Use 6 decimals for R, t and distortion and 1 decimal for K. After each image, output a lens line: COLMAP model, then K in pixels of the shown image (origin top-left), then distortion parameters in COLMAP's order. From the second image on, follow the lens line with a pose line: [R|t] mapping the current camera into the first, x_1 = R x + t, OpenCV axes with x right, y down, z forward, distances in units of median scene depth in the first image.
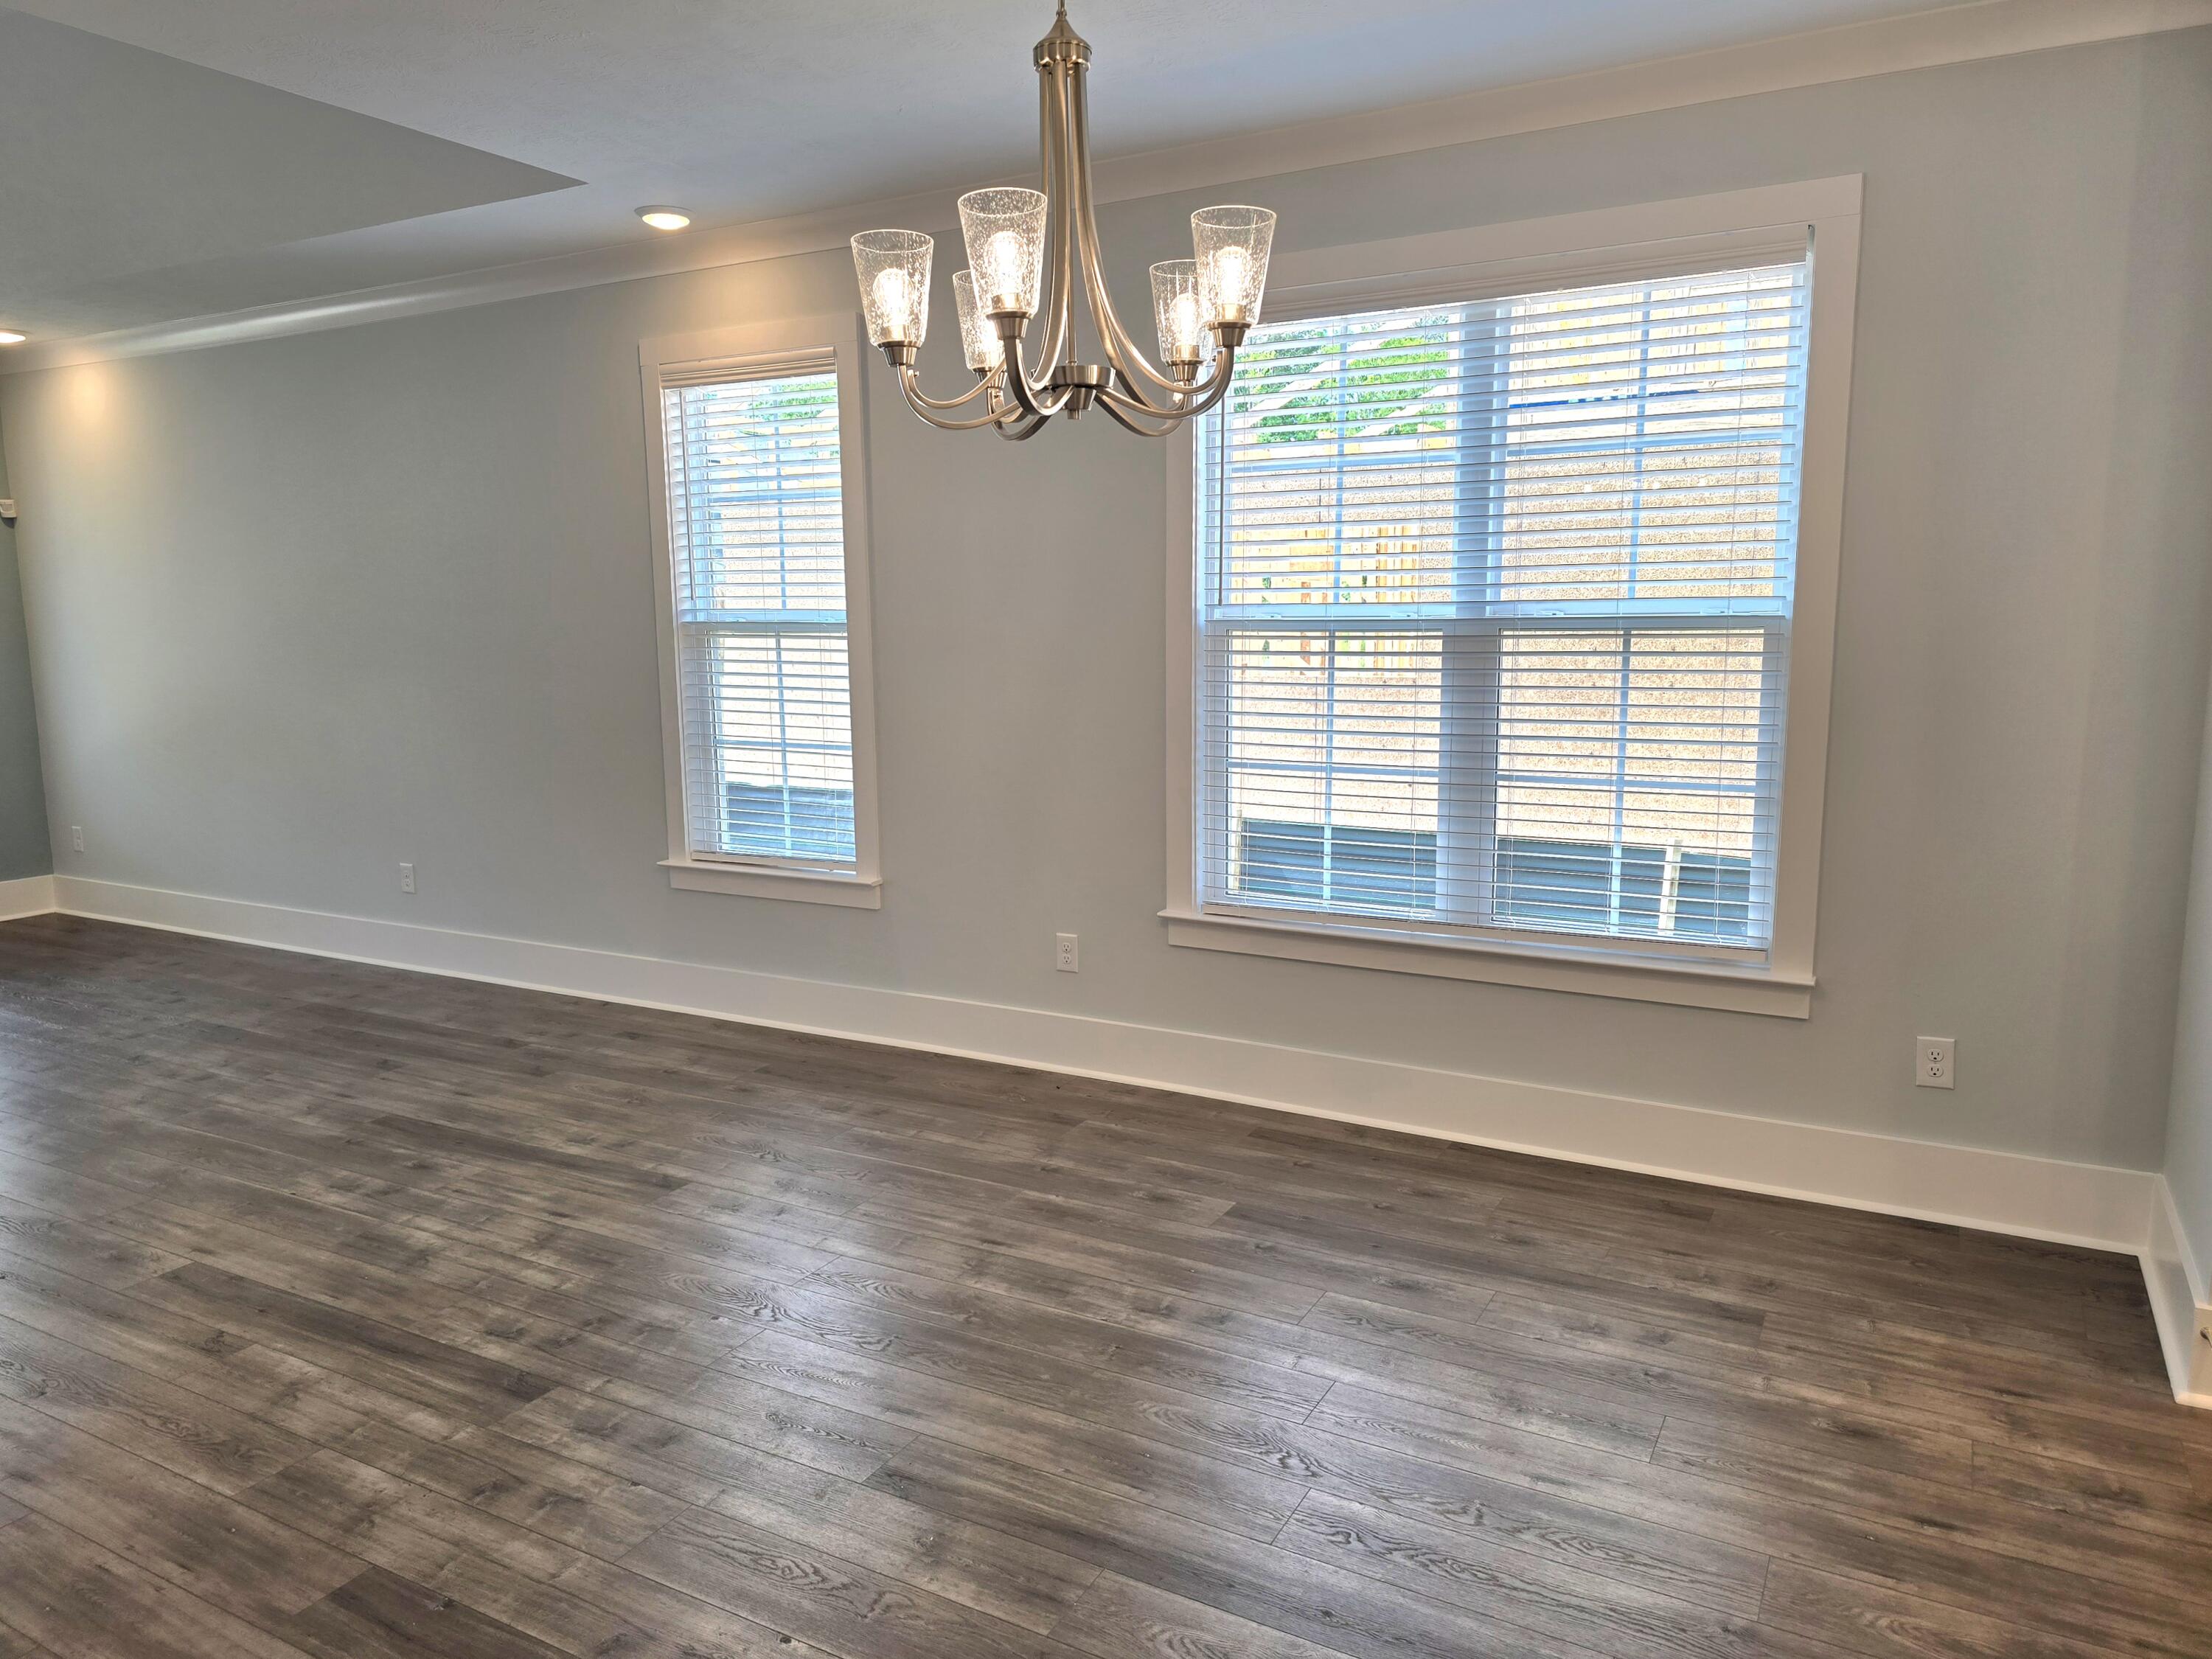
lens RADIAL K [[1480.7, 0, 1090.5], [0, 1480.7, 834.9], [0, 0, 1]] dist [0.058711, -0.052844]
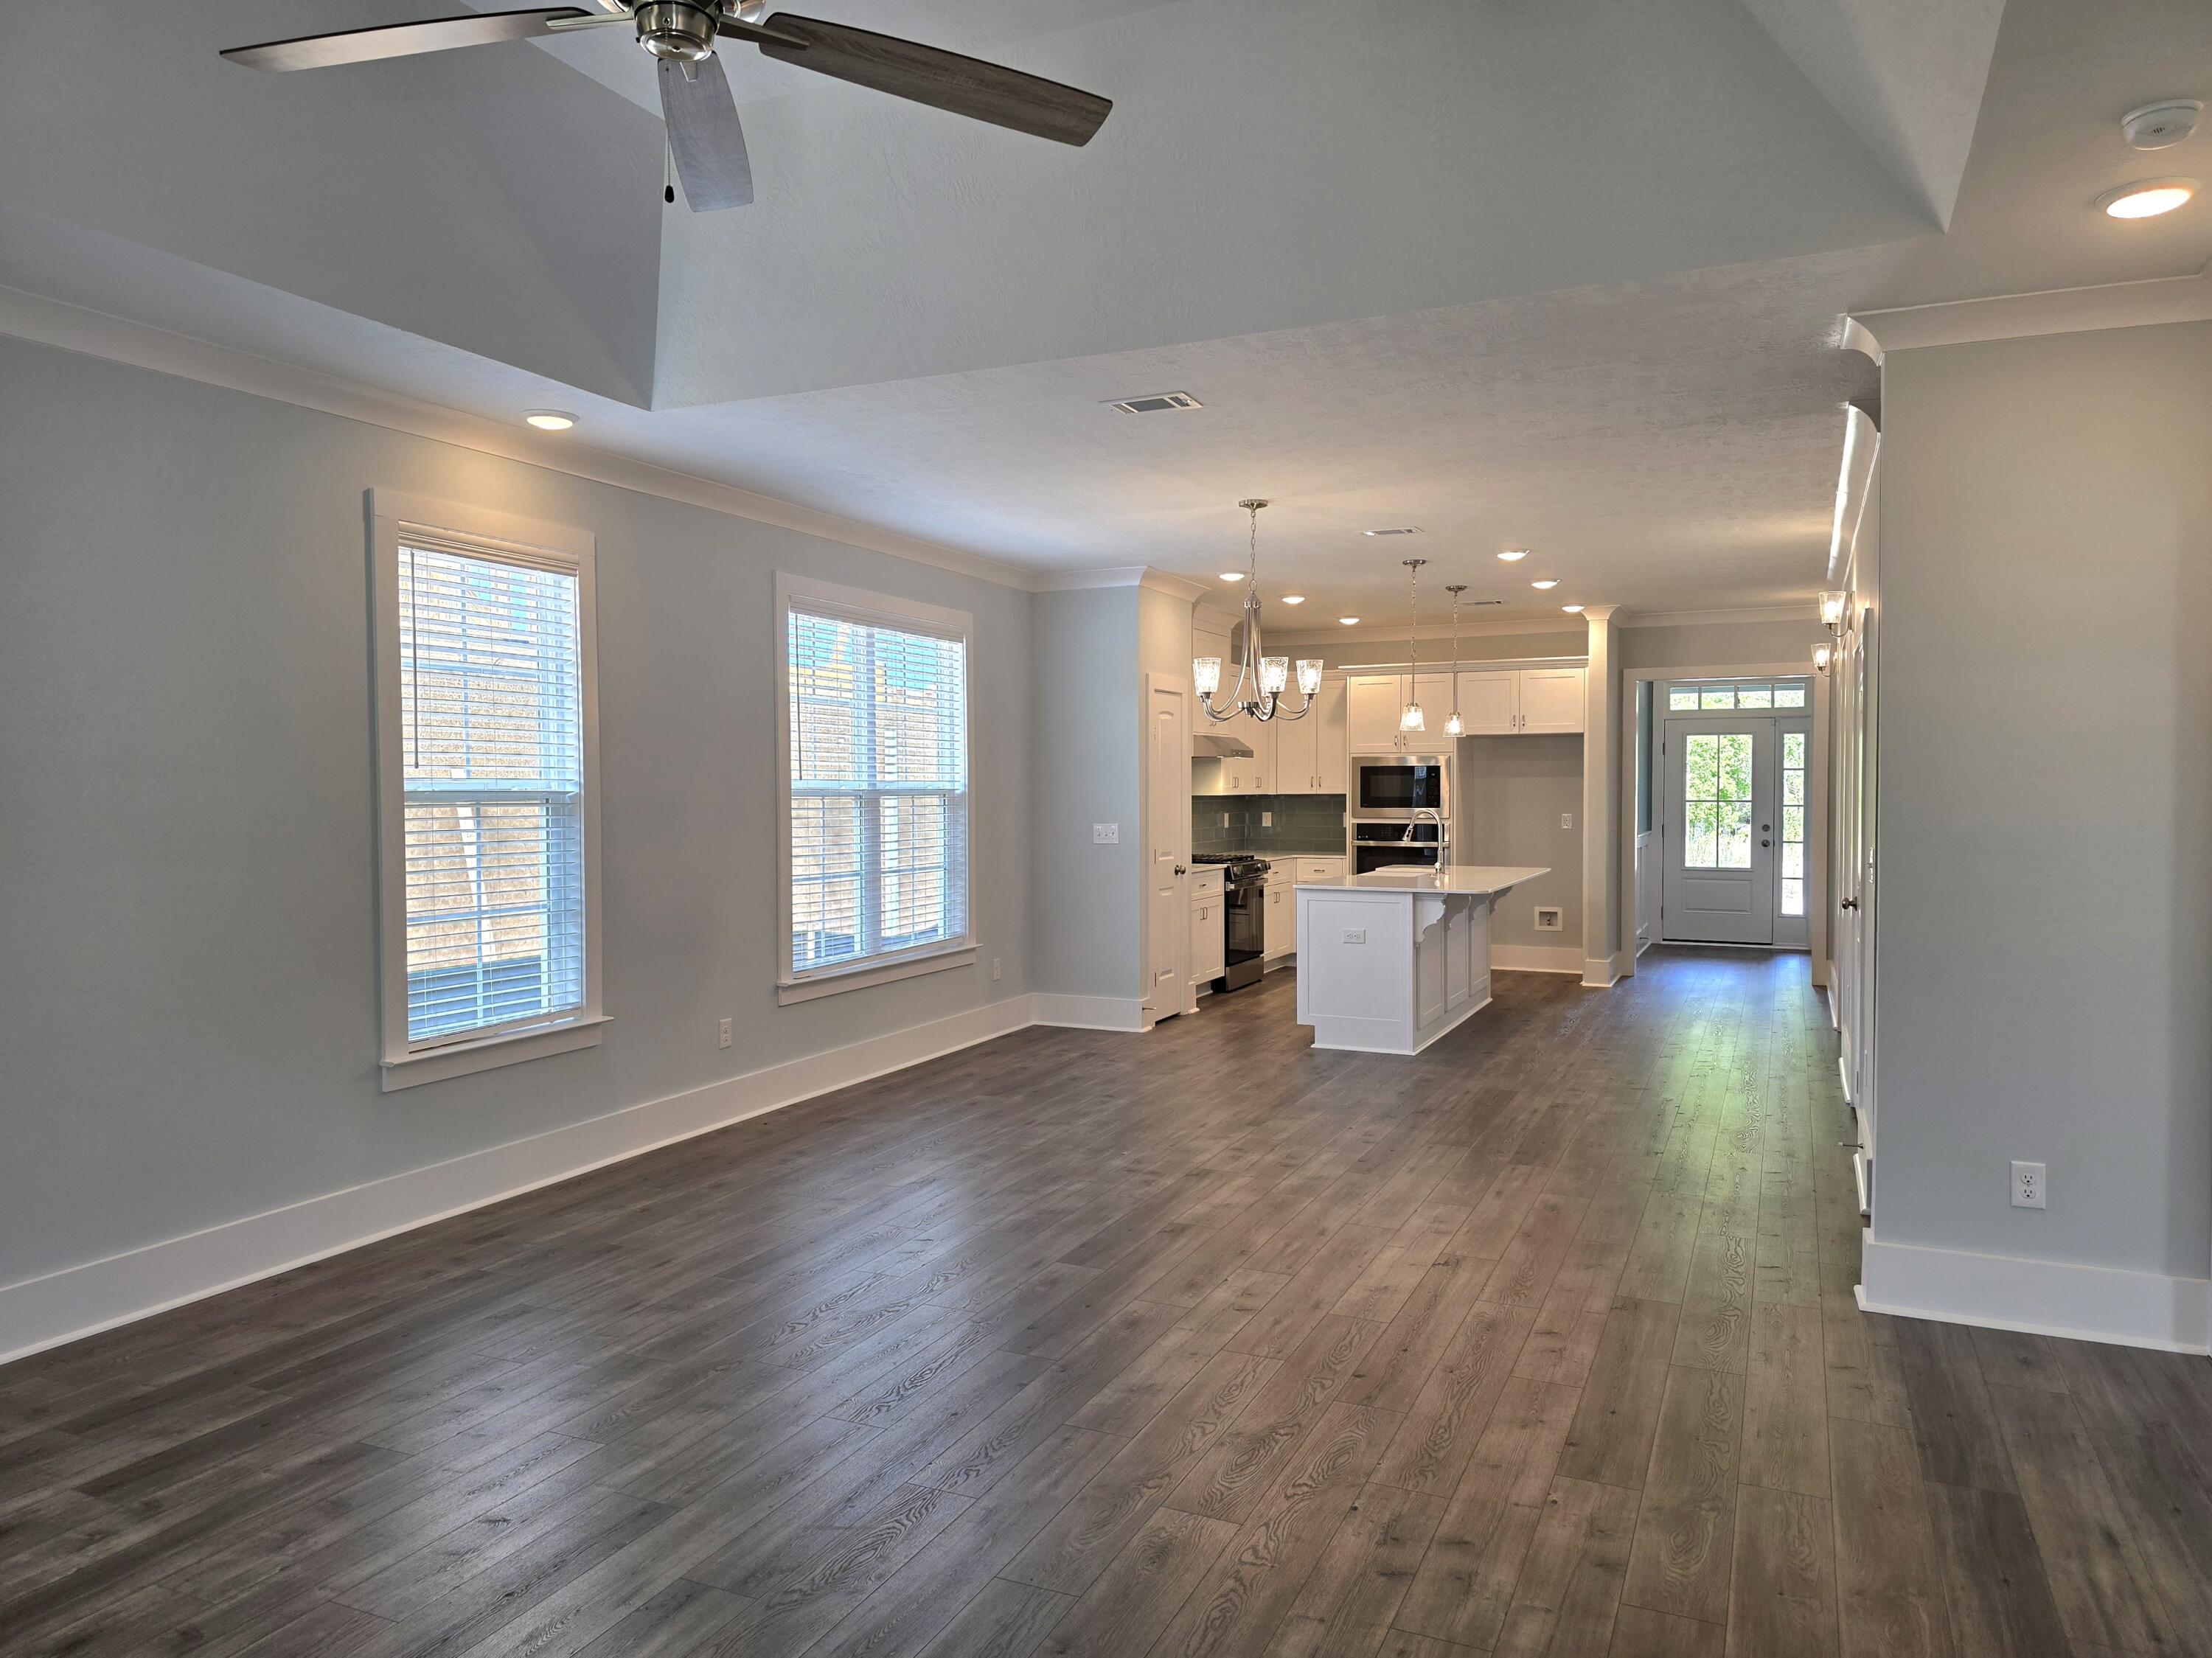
lens RADIAL K [[1480.6, 0, 1109.5], [0, 1480.6, 826.0], [0, 0, 1]] dist [0.058711, -0.052844]
pose [[-0.080834, -0.018267, 0.996560, -1.400573], [0.152429, 0.987845, 0.030471, -0.095018], [-0.985003, 0.154367, -0.077067, 0.733861]]
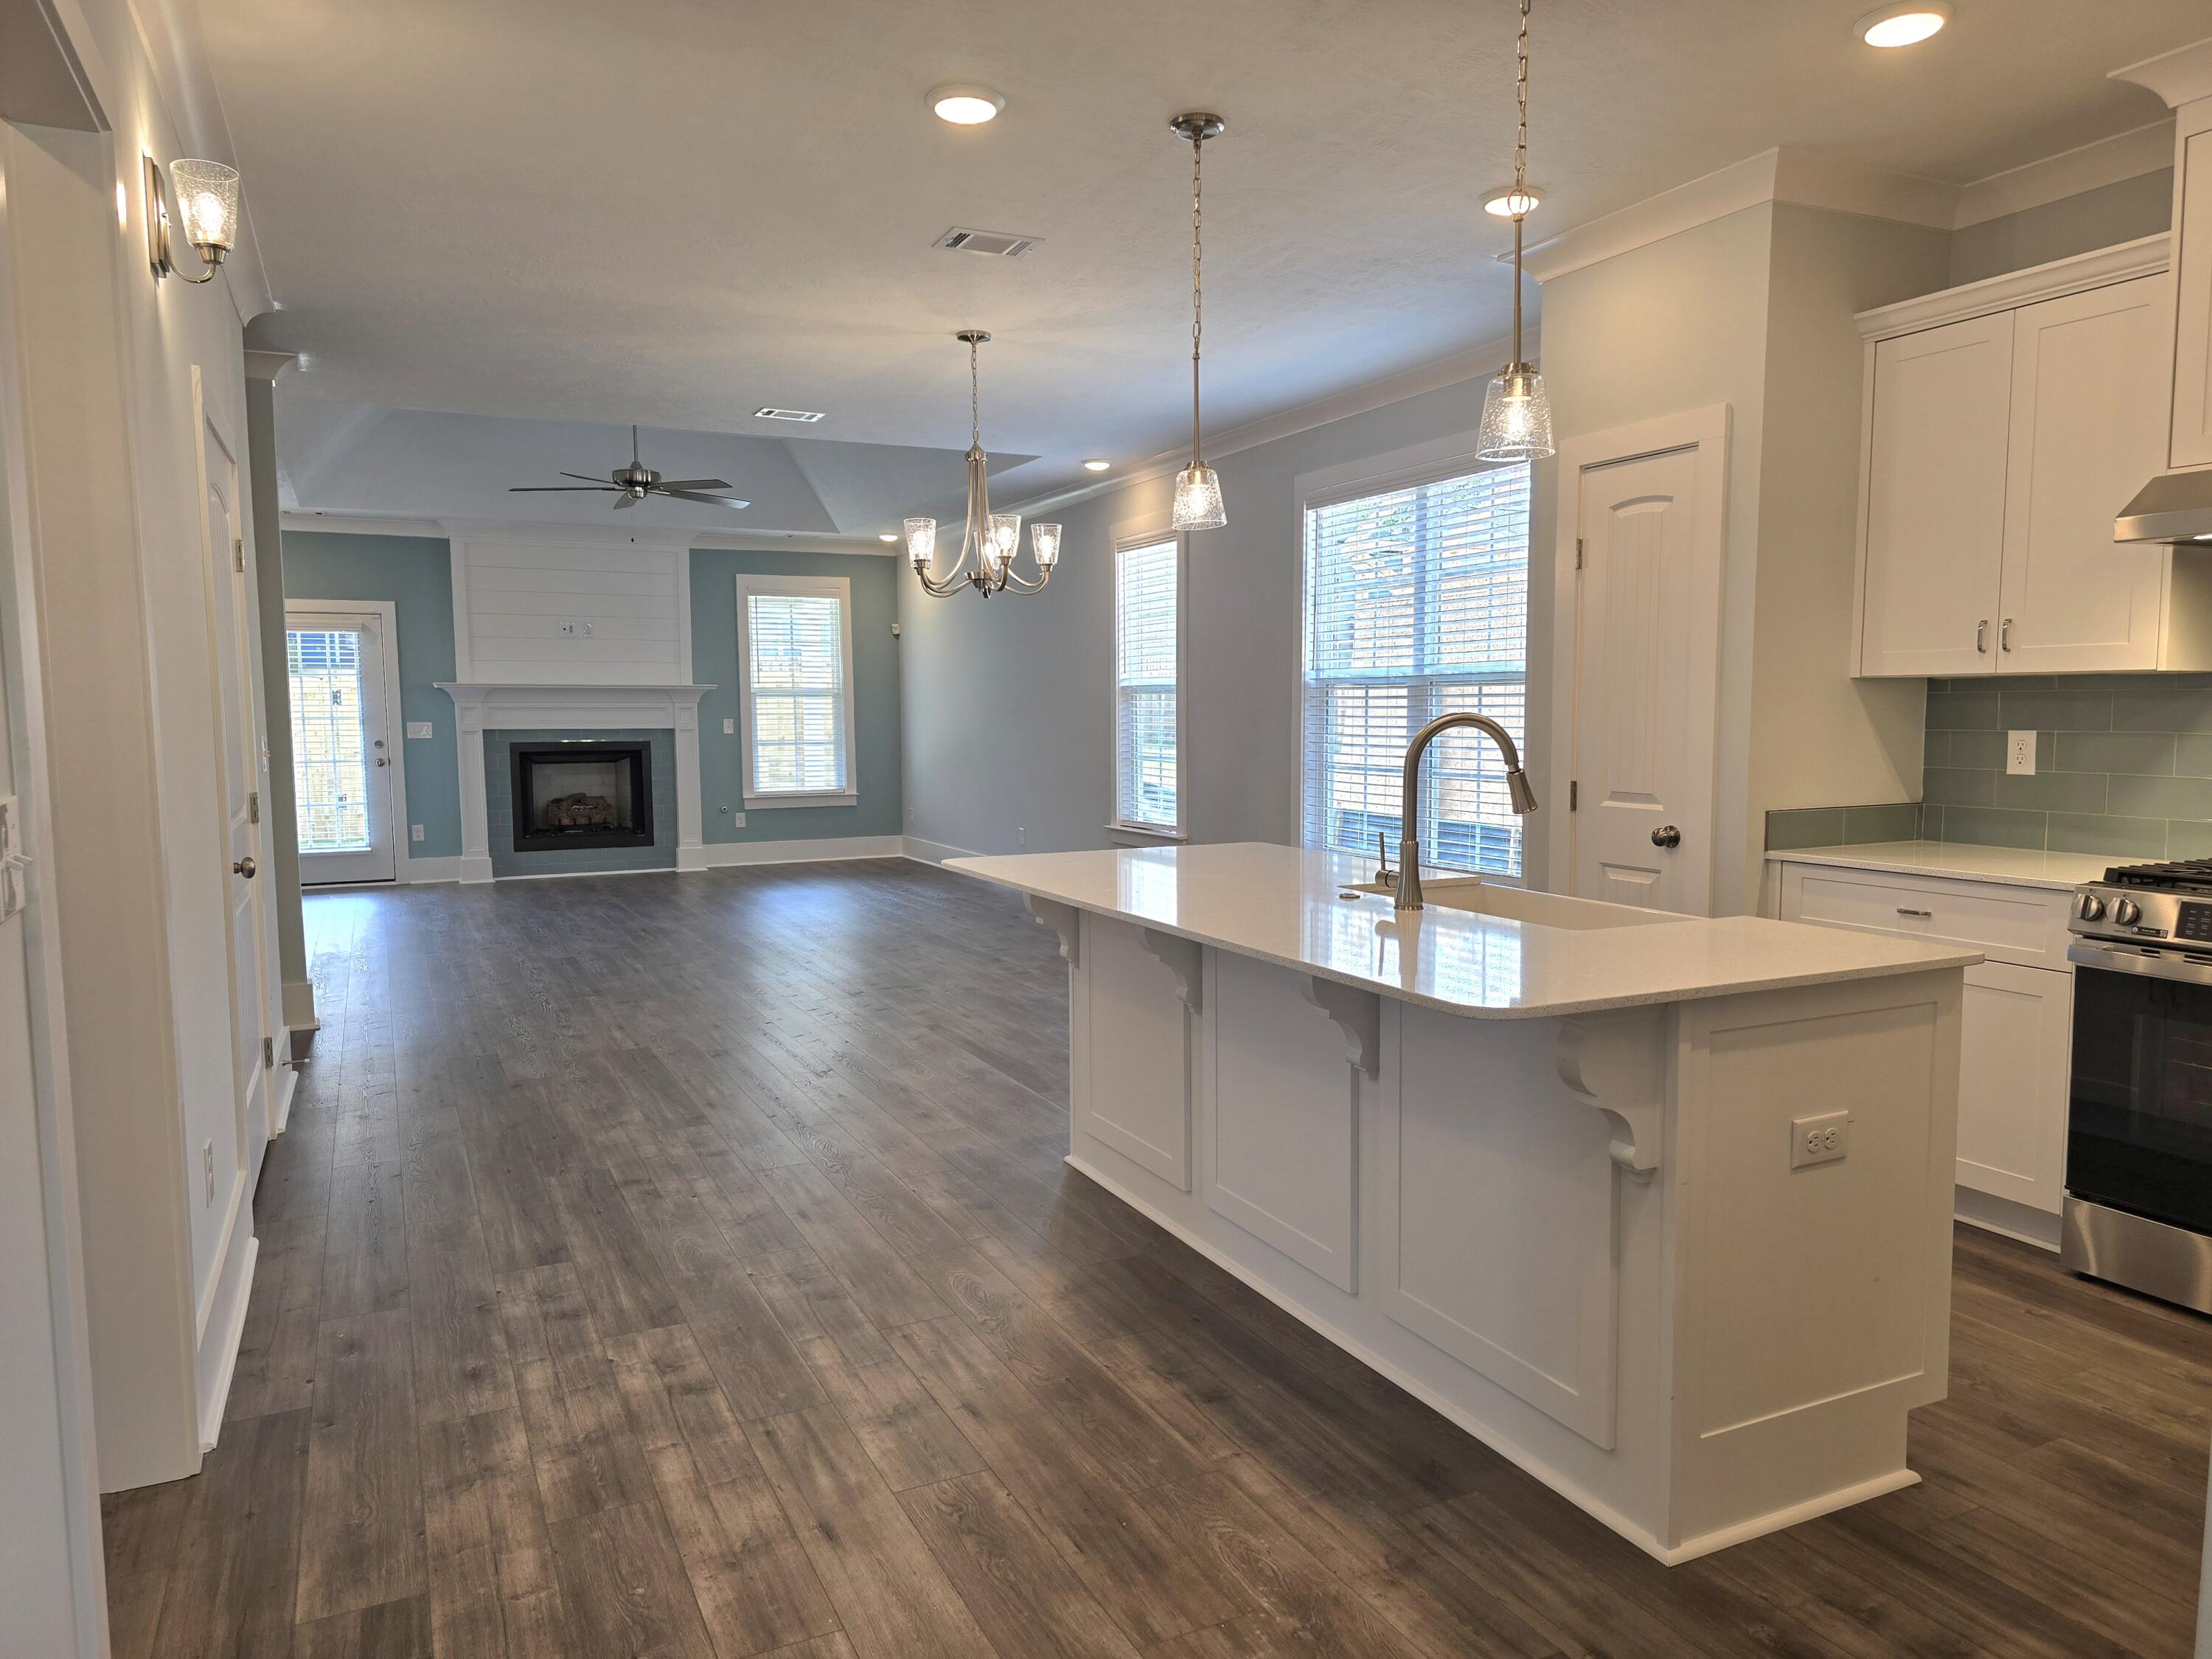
lens RADIAL K [[1480.7, 0, 1112.4], [0, 1480.7, 832.3], [0, 0, 1]] dist [0.058711, -0.052844]
pose [[0.817867, 0.051371, -0.573109, 0.818057], [-0.085341, 0.995821, -0.032526, 0.095140], [0.569043, 0.075512, 0.818833, -0.453206]]
